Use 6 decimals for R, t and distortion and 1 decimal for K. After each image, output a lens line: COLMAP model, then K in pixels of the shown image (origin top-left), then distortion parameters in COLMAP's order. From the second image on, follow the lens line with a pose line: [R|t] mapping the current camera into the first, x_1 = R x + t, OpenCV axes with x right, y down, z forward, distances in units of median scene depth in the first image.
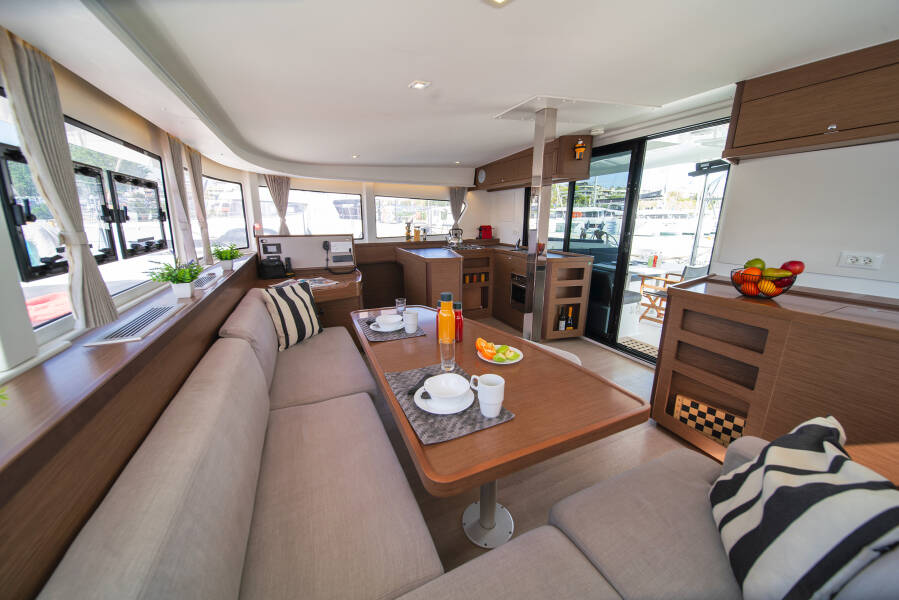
lens RADIAL K [[320.8, 0, 449.5], [0, 320.8, 300.0], [0, 0, 1]] dist [0.001750, 0.000052]
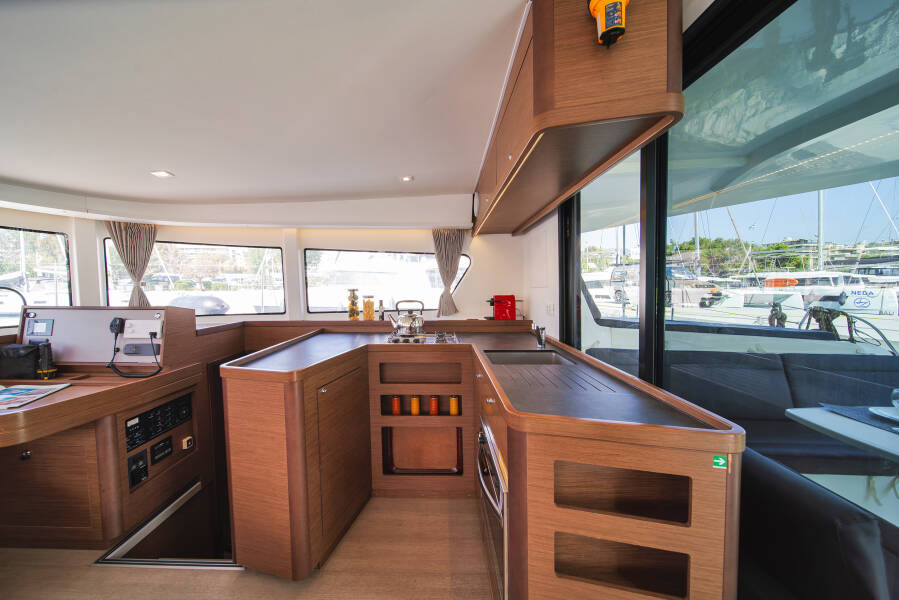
lens RADIAL K [[312.0, 0, 449.5], [0, 312.0, 300.0], [0, 0, 1]] dist [-0.009494, 0.000112]
pose [[0.887537, 0.014051, -0.460522, 0.277289], [-0.112452, 0.975912, -0.186948, -0.122913], [0.446802, 0.217710, 0.867739, 0.536061]]
